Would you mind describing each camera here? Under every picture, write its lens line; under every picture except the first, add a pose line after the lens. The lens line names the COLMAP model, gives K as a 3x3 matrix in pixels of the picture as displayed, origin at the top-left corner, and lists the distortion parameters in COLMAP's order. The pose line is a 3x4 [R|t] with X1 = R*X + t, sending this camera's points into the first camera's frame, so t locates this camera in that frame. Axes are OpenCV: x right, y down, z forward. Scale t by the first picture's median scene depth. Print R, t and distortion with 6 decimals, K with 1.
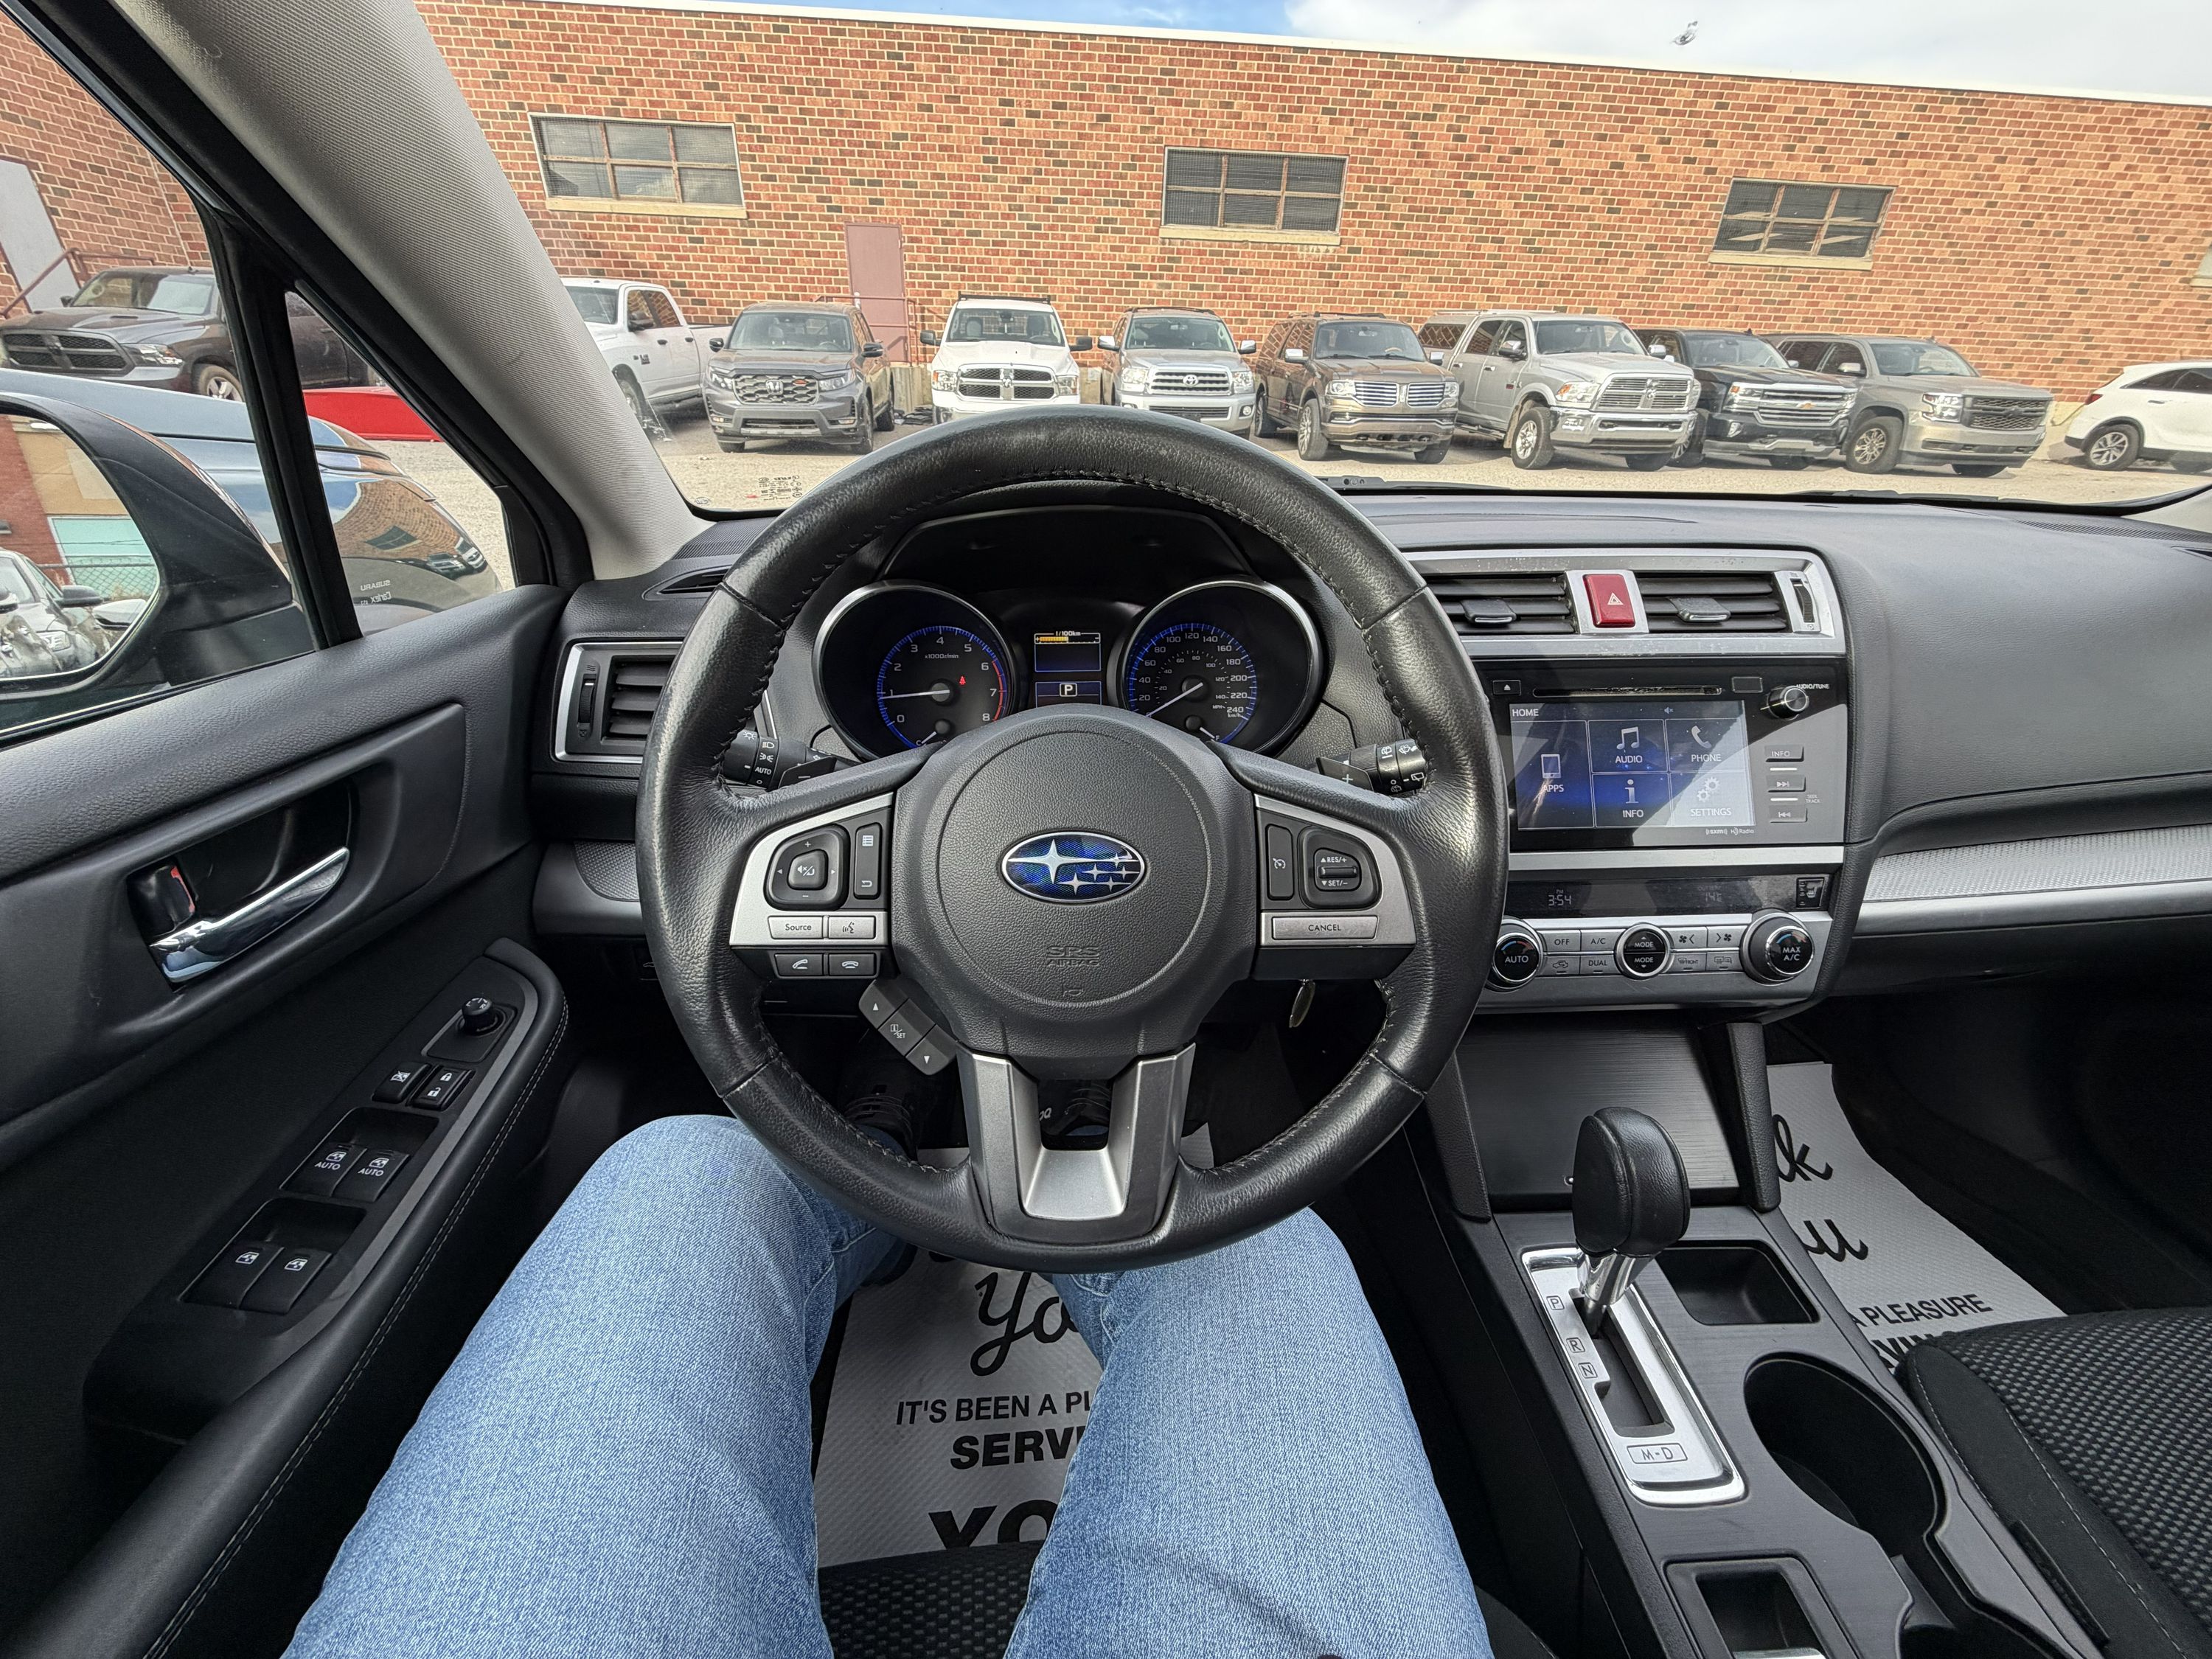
lens RADIAL K [[861.0, 0, 1092.5], [0, 861.0, 835.6], [0, 0, 1]] dist [-0.008265, 0.000473]
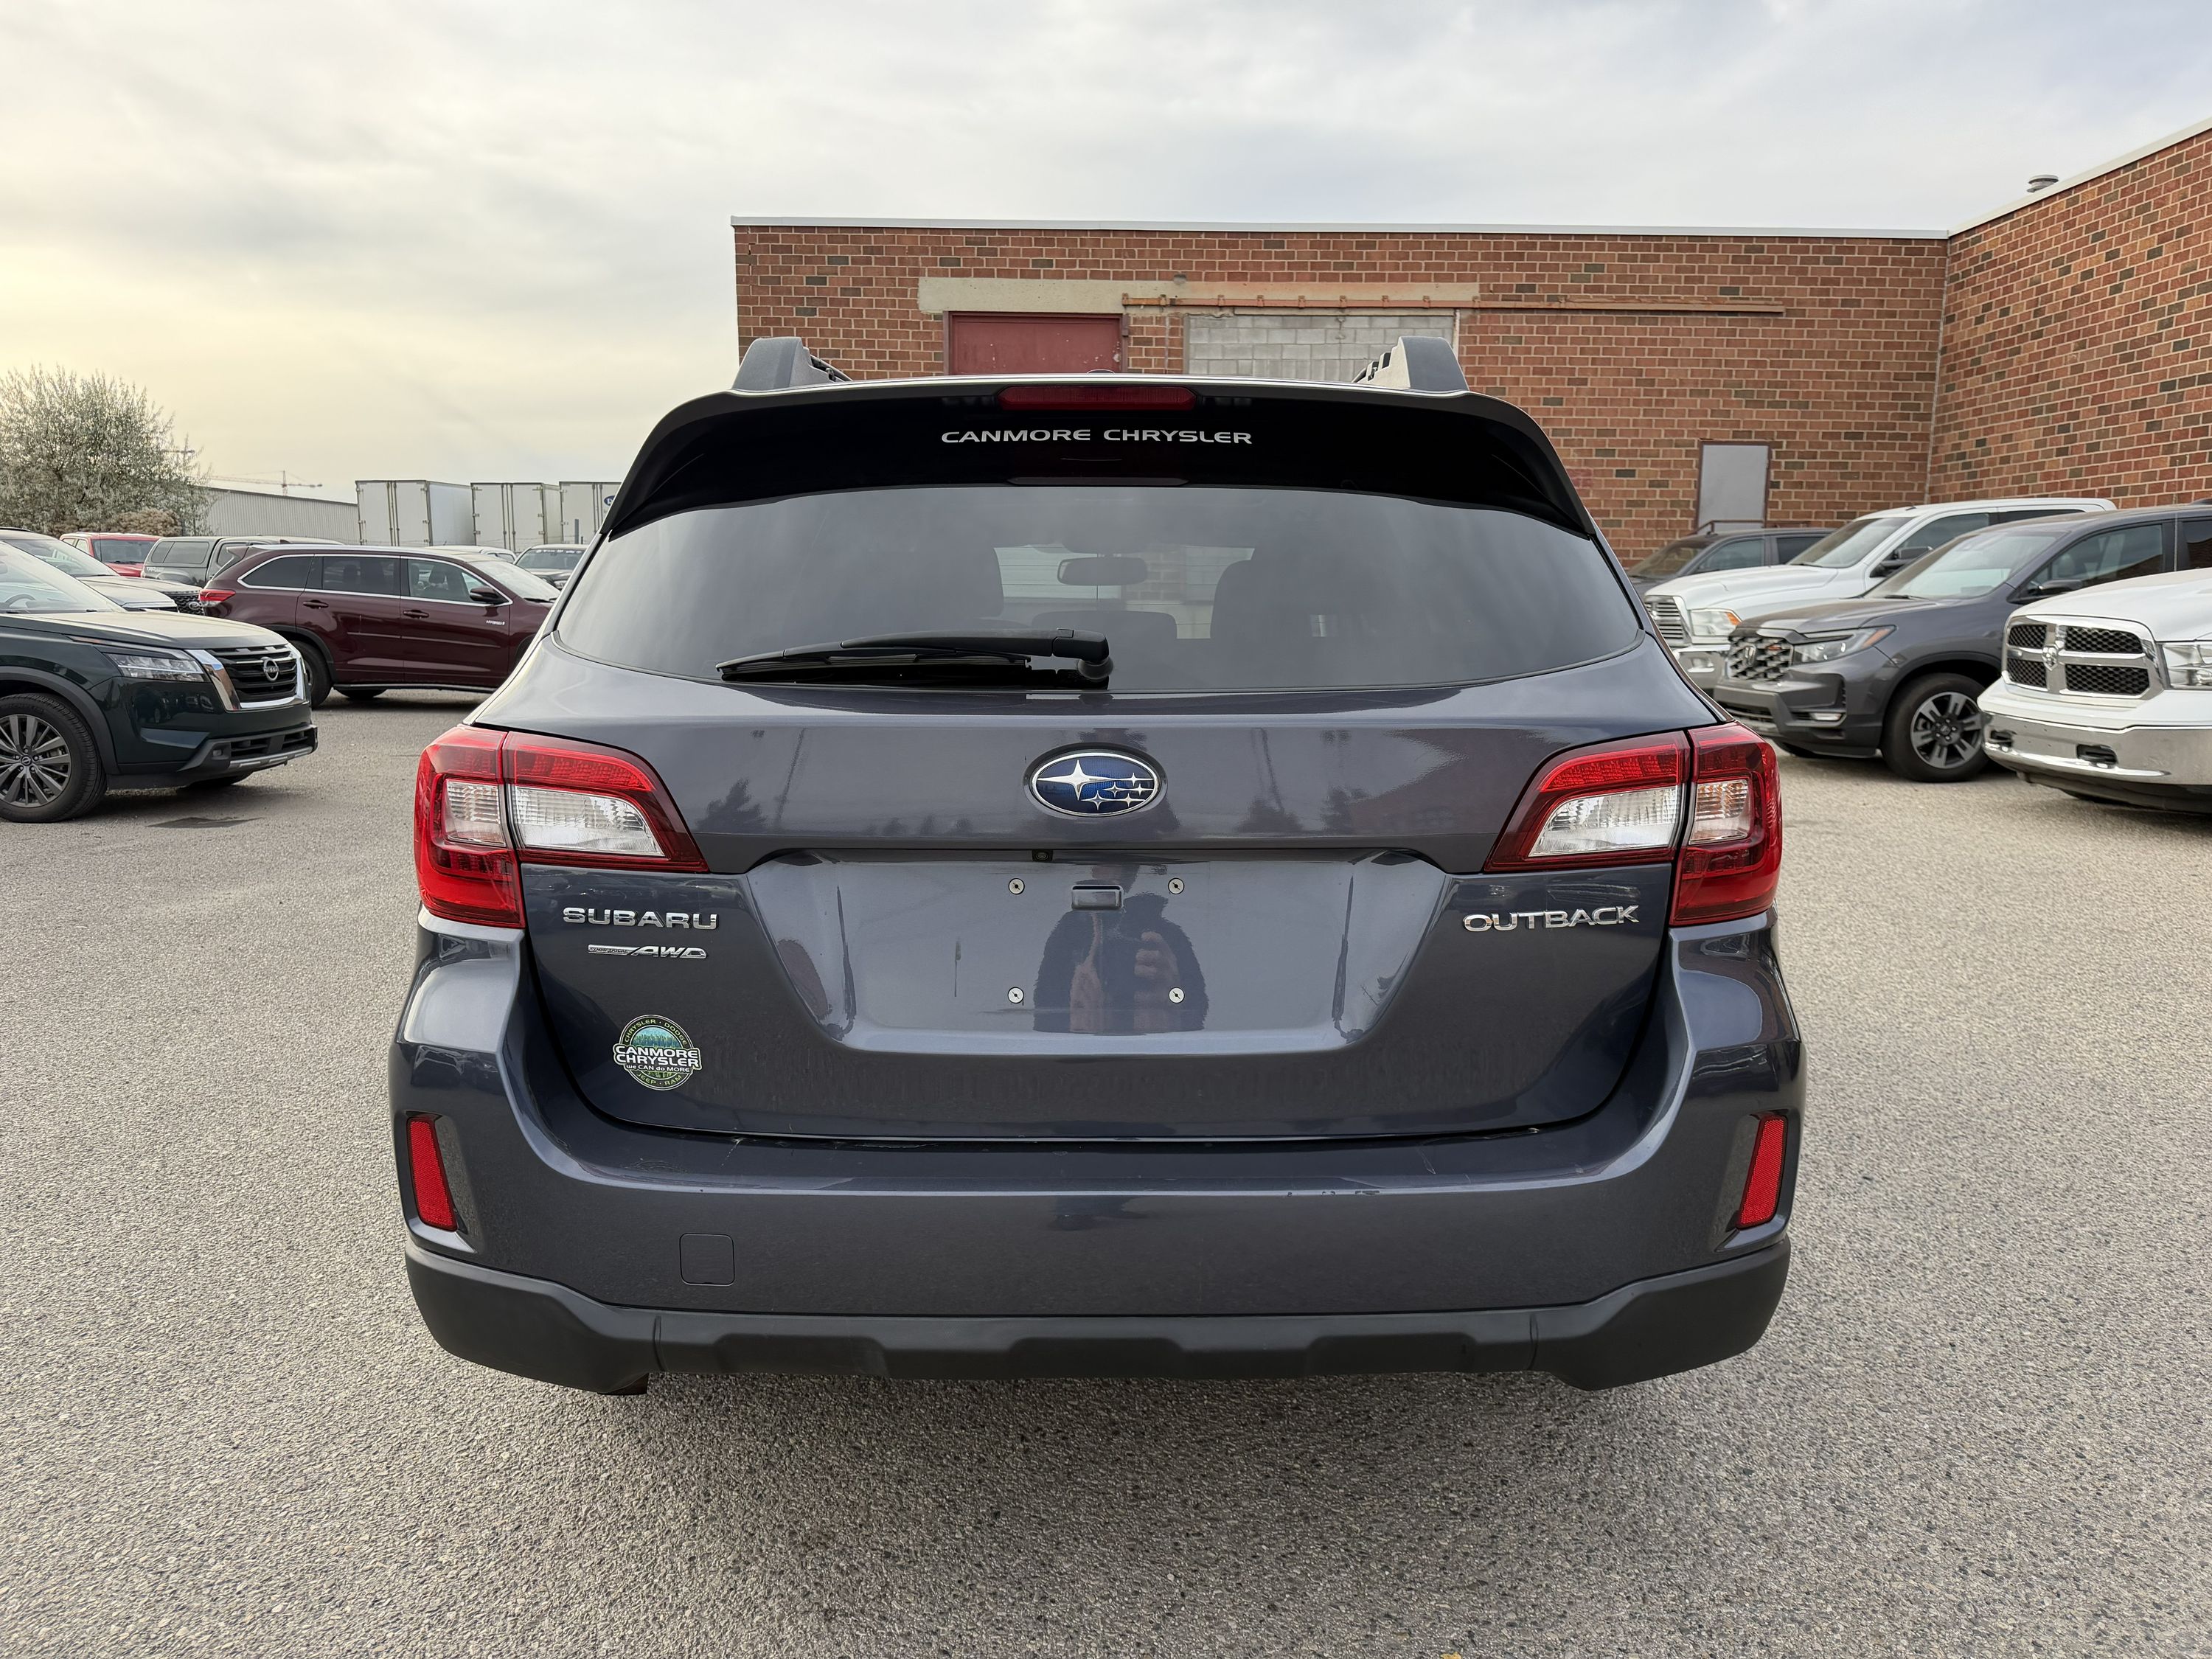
lens RADIAL K [[1546.4, 0, 1122.8], [0, 1546.4, 858.7], [0, 0, 1]] dist [0.027225, -0.032979]
pose [[-0.046140, 0.138543, -0.989281, 0.490771], [-0.476224, 0.867503, 0.143700, -0.236639], [0.878113, 0.477750, 0.025950, 0.443732]]
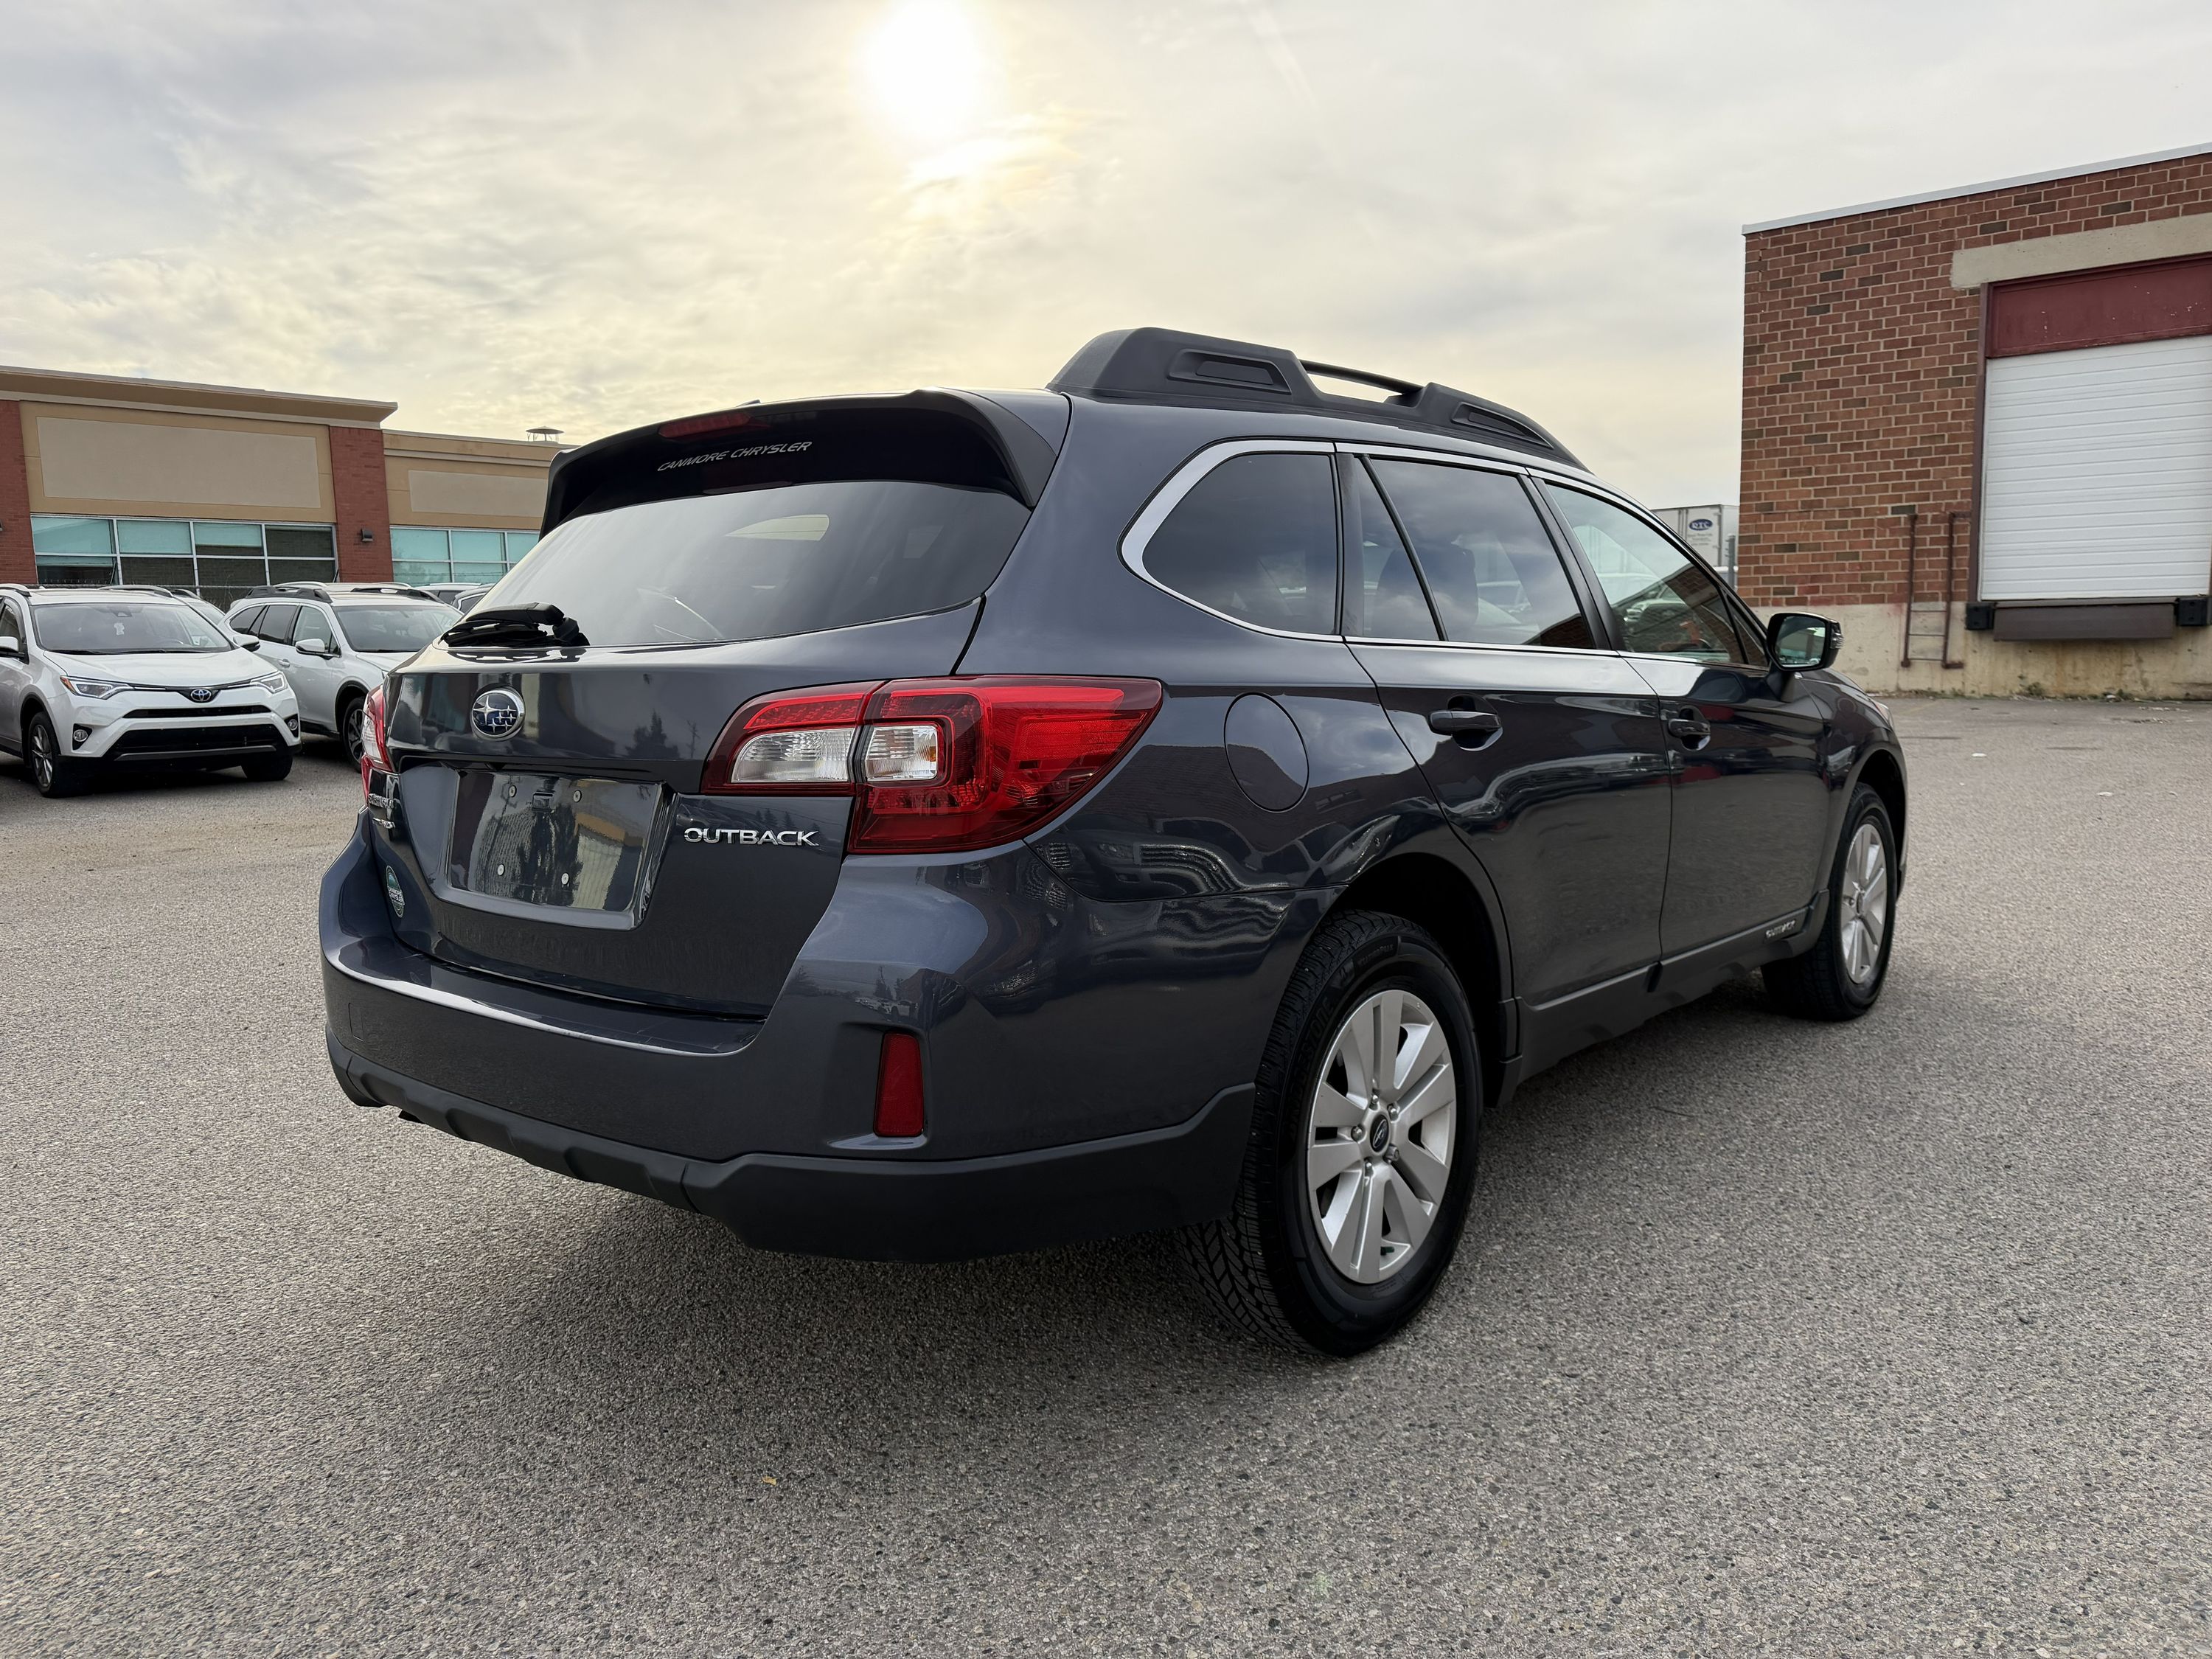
lens RADIAL K [[1546.4, 0, 1111.5], [0, 1546.4, 827.1], [0, 0, 1]] dist [0.027225, -0.032979]
pose [[-0.678662, 0.080773, -0.729995, 0.457269], [-0.337715, 0.848305, 0.407832, -0.291476], [0.652201, 0.523311, -0.548434, 0.557691]]
